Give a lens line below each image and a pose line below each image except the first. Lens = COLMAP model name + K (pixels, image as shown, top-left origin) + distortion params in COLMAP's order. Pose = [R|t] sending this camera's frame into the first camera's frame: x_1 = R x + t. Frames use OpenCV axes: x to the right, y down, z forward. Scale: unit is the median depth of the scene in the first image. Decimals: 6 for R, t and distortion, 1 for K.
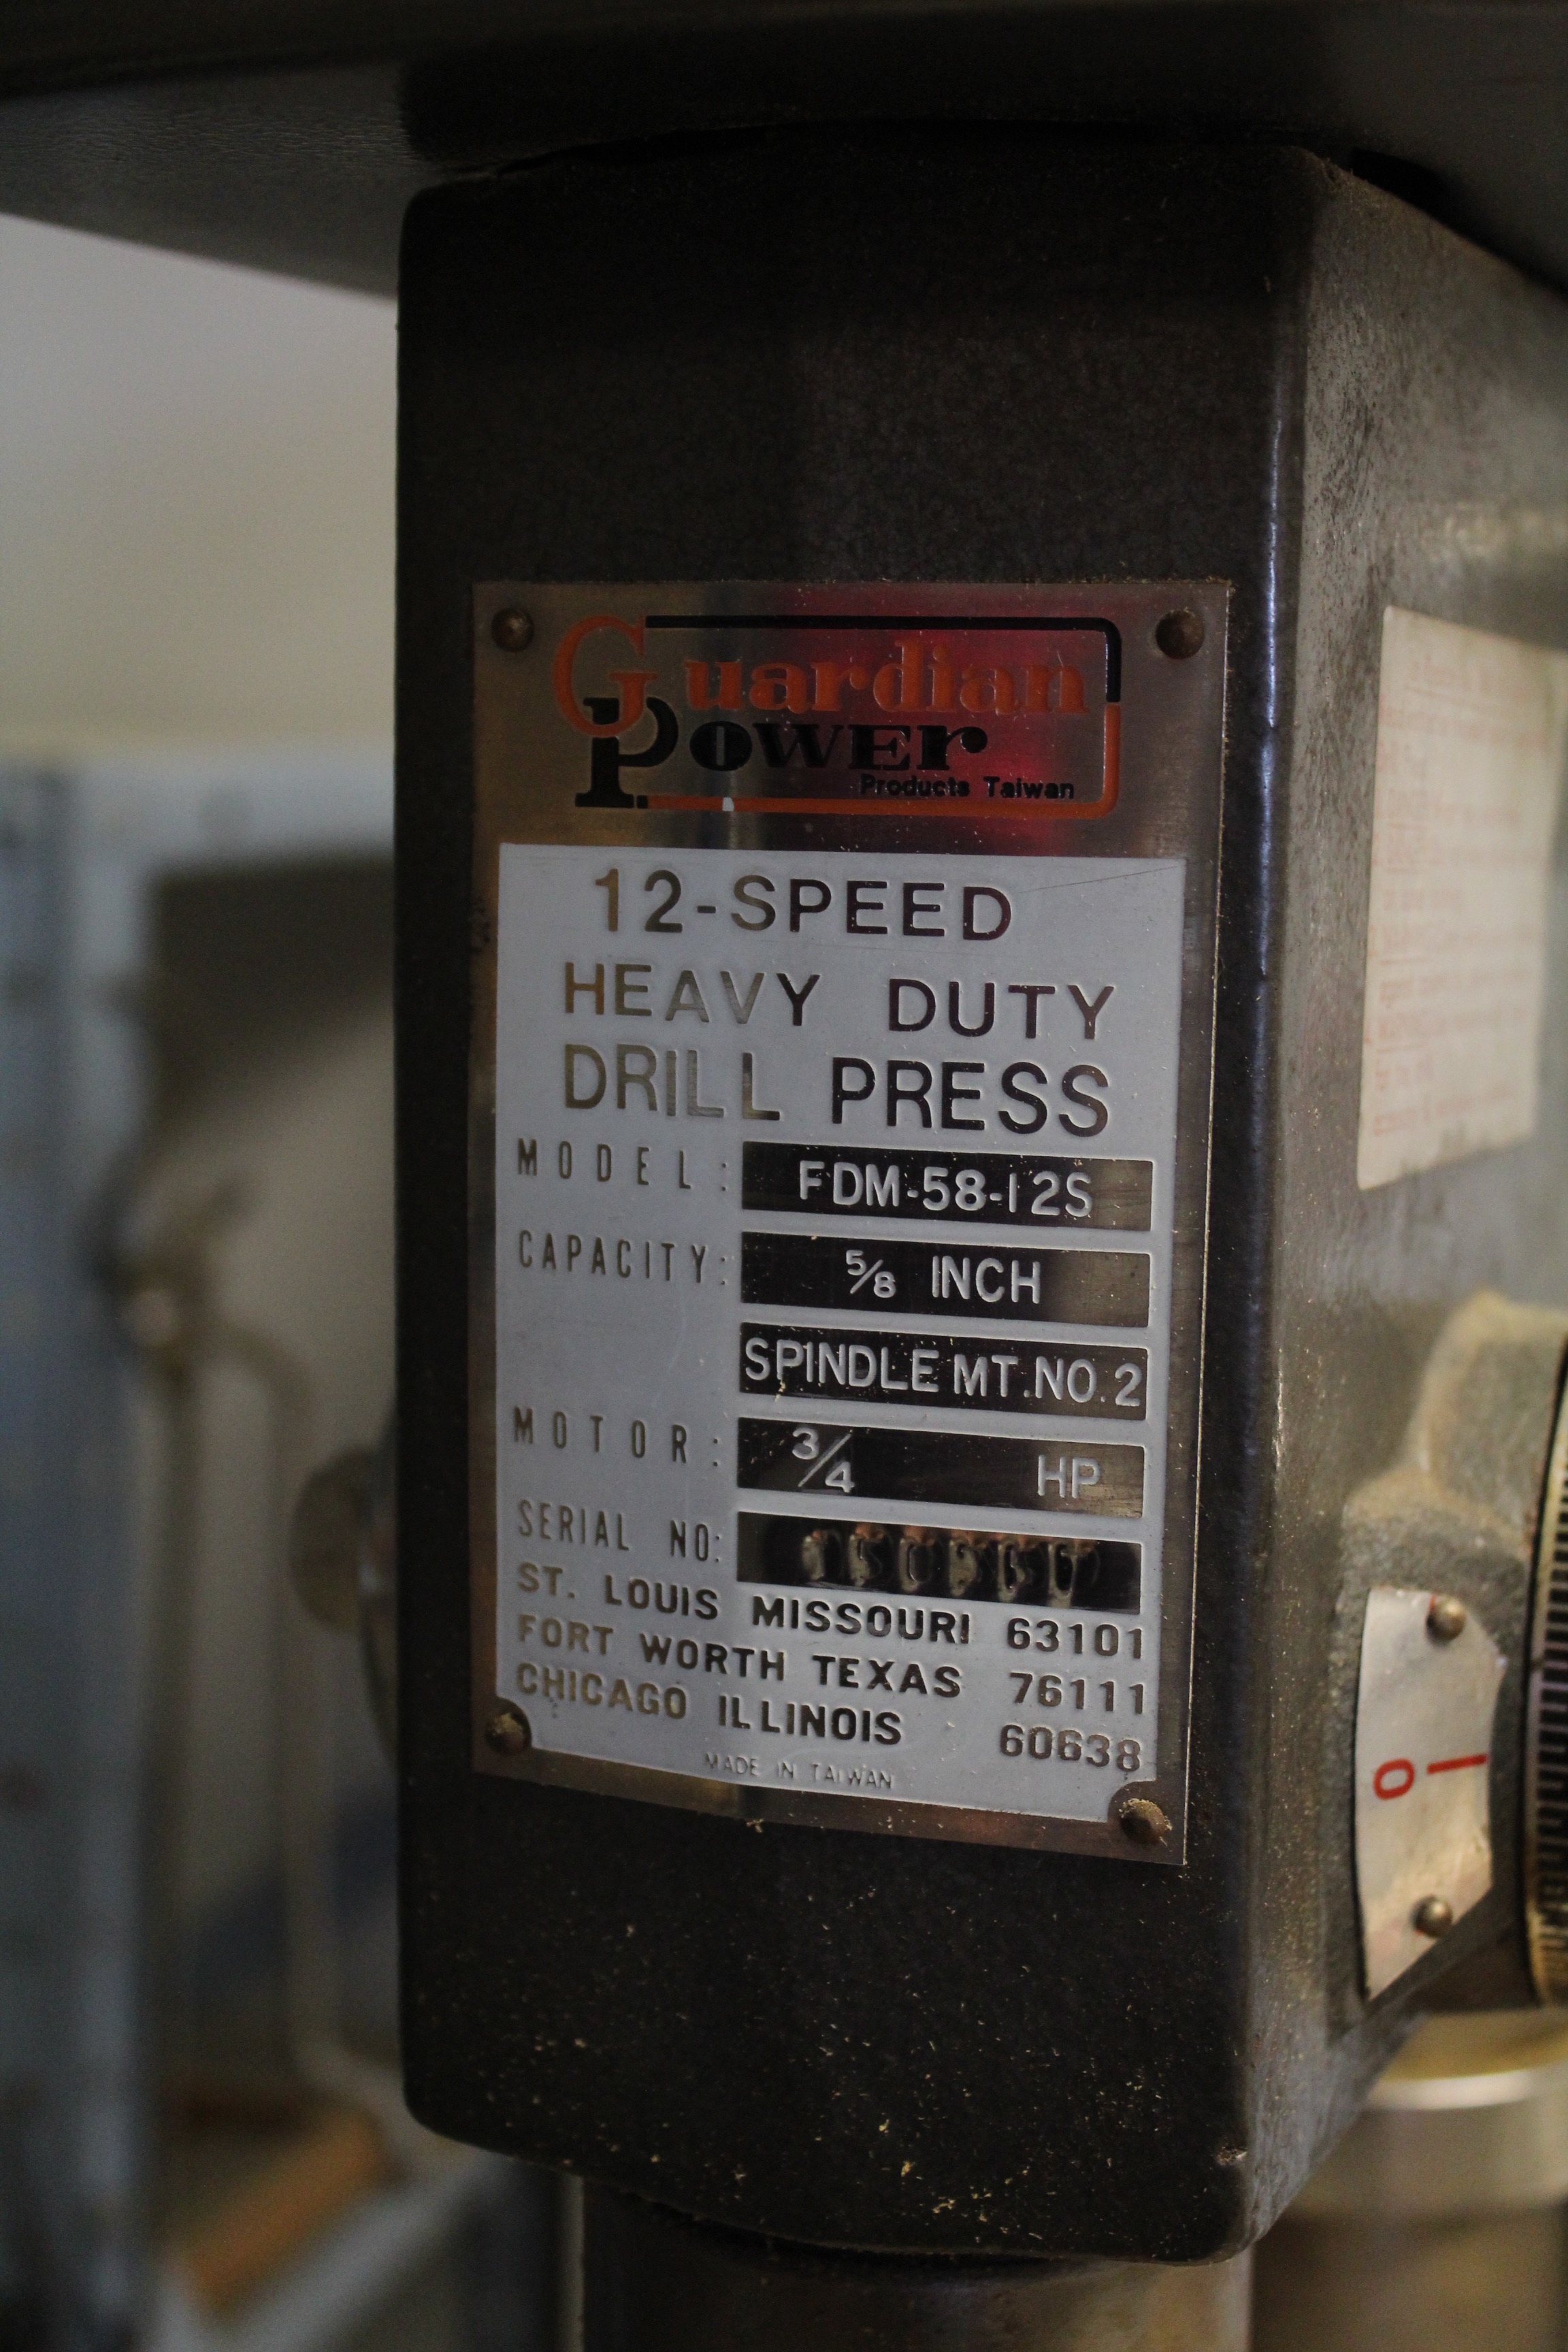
lens RADIAL K [[2350.1, 0, 784.4], [0, 2350.1, 1260.1], [0, 0, 1]] dist [0.001704, 0.016623]
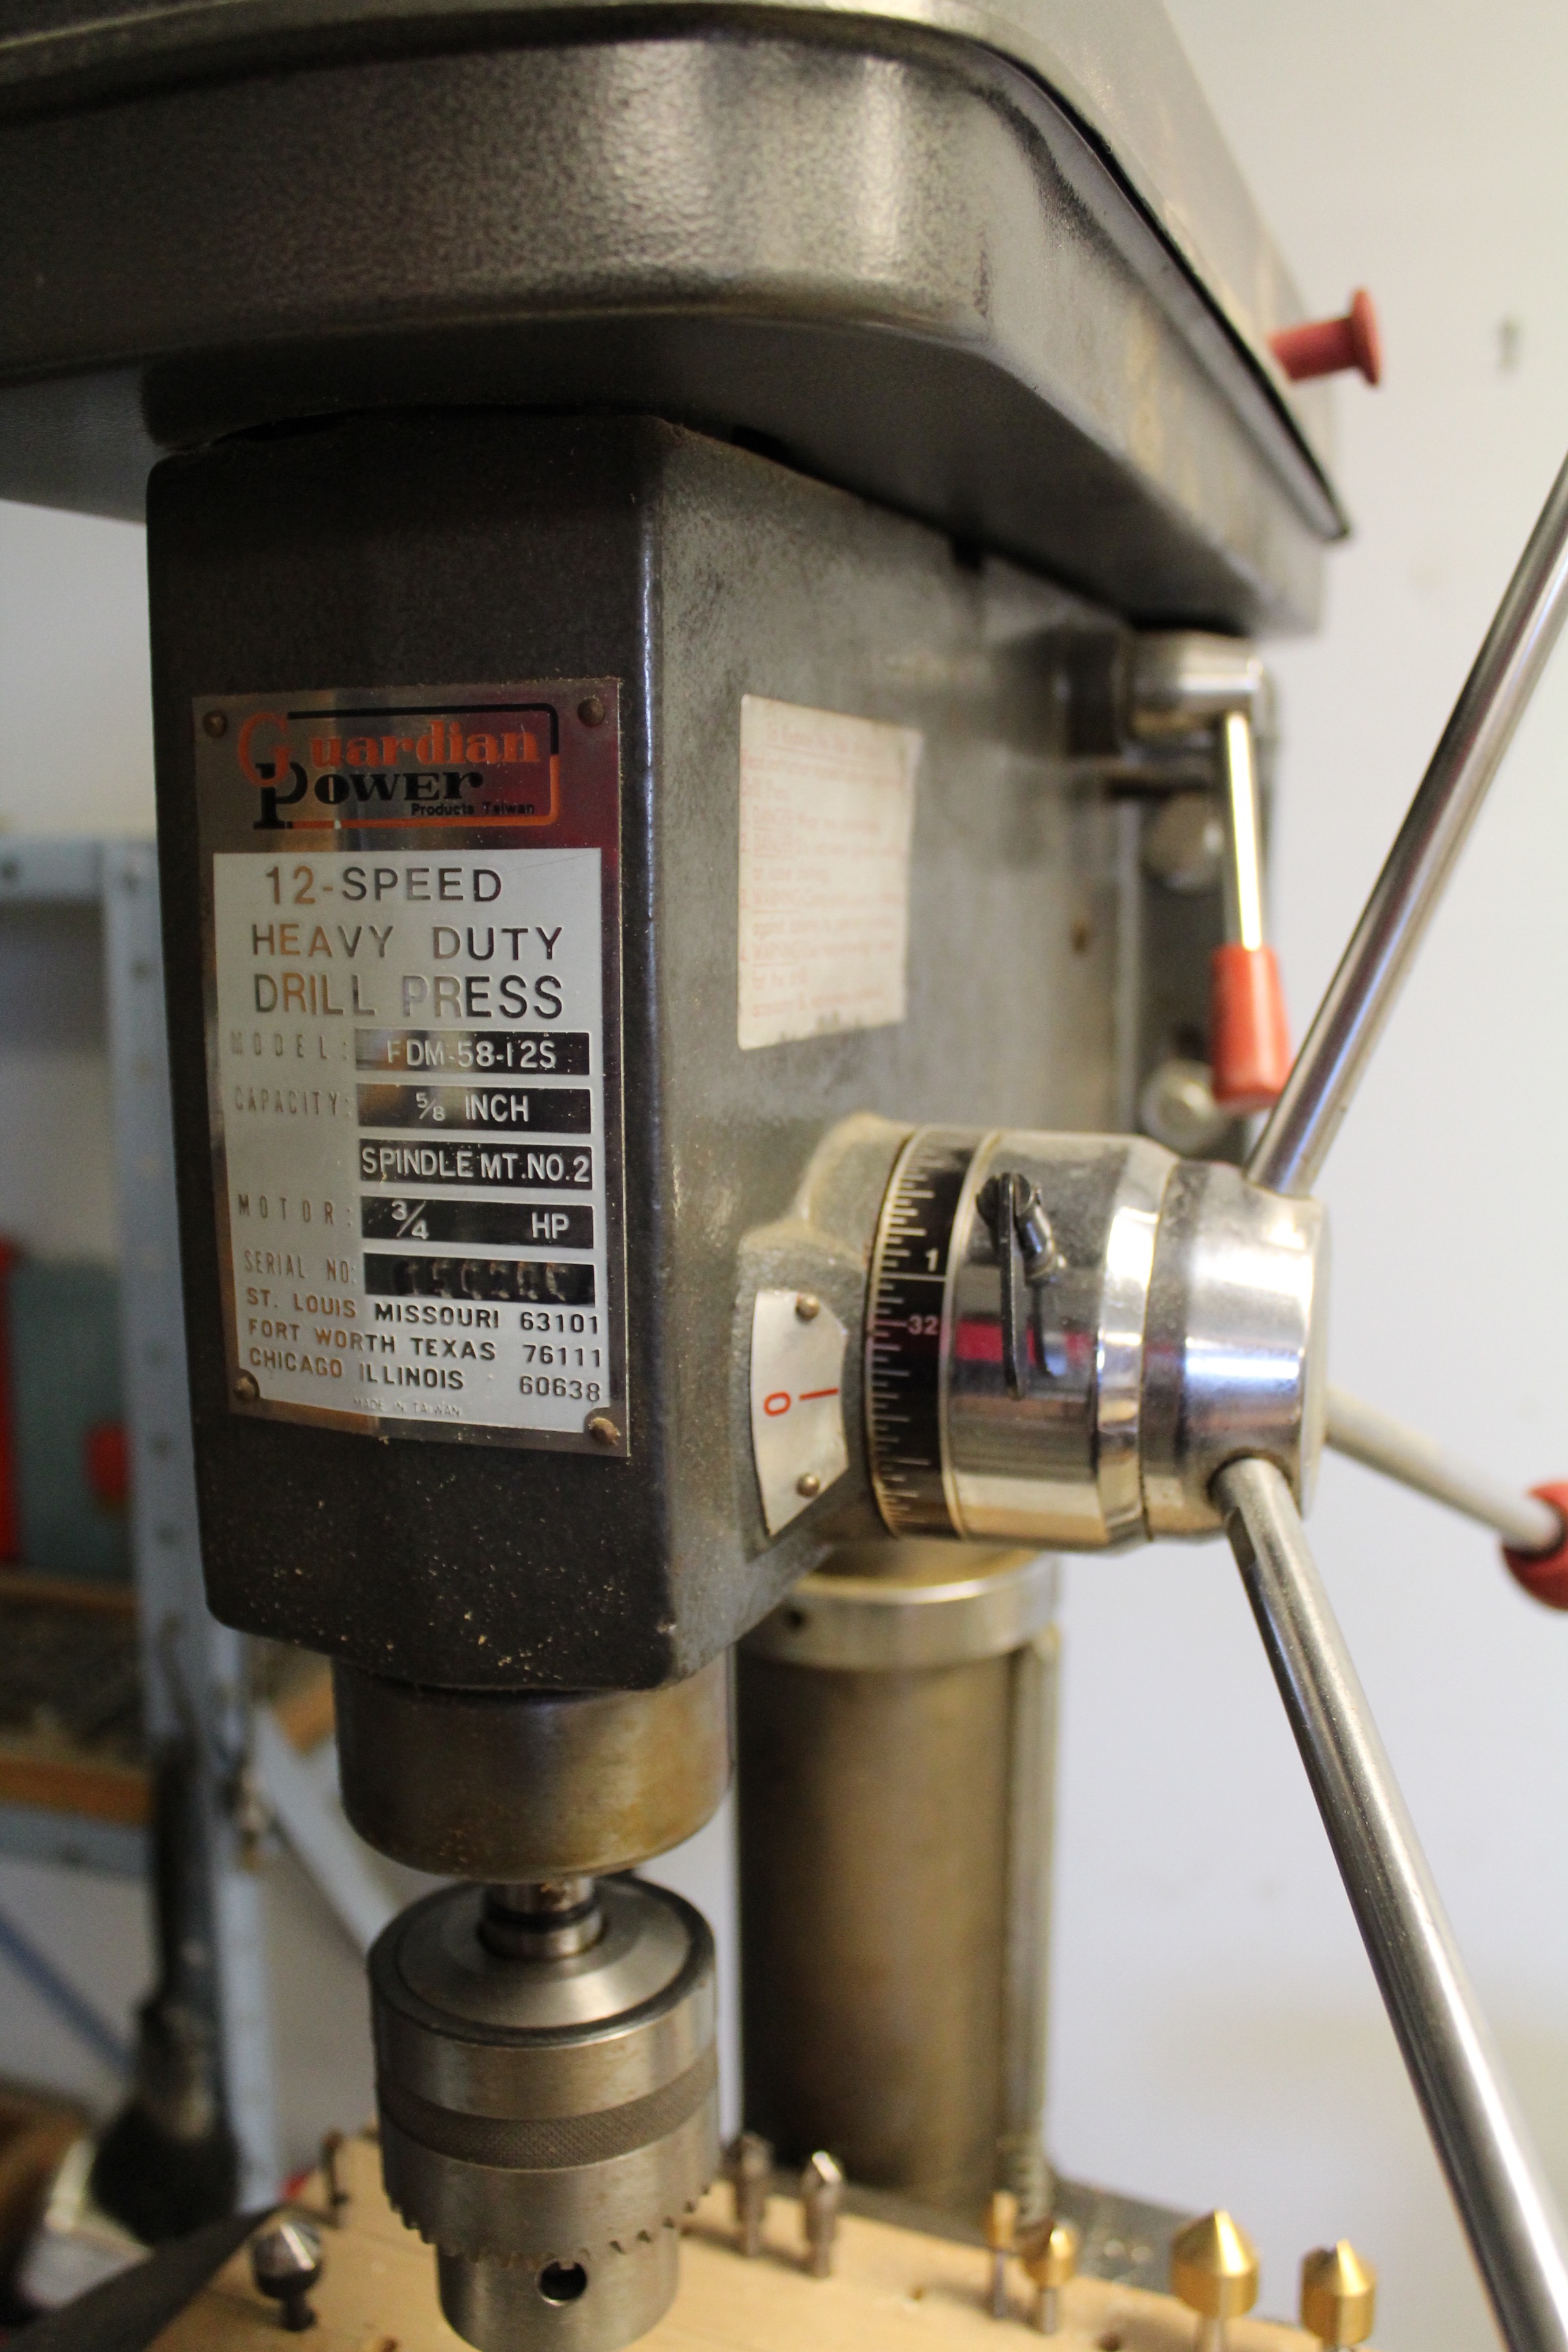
lens RADIAL K [[1383.9, 0, 784.0], [0, 1383.9, 1176.0], [0, 0, 1]] dist [-0.050627, 0.039752]
pose [[0.999645, -0.025839, 0.006493, 0.274665], [0.025662, 0.999332, 0.026003, 0.035602], [-0.007160, -0.025827, 0.999641, 0.025945]]
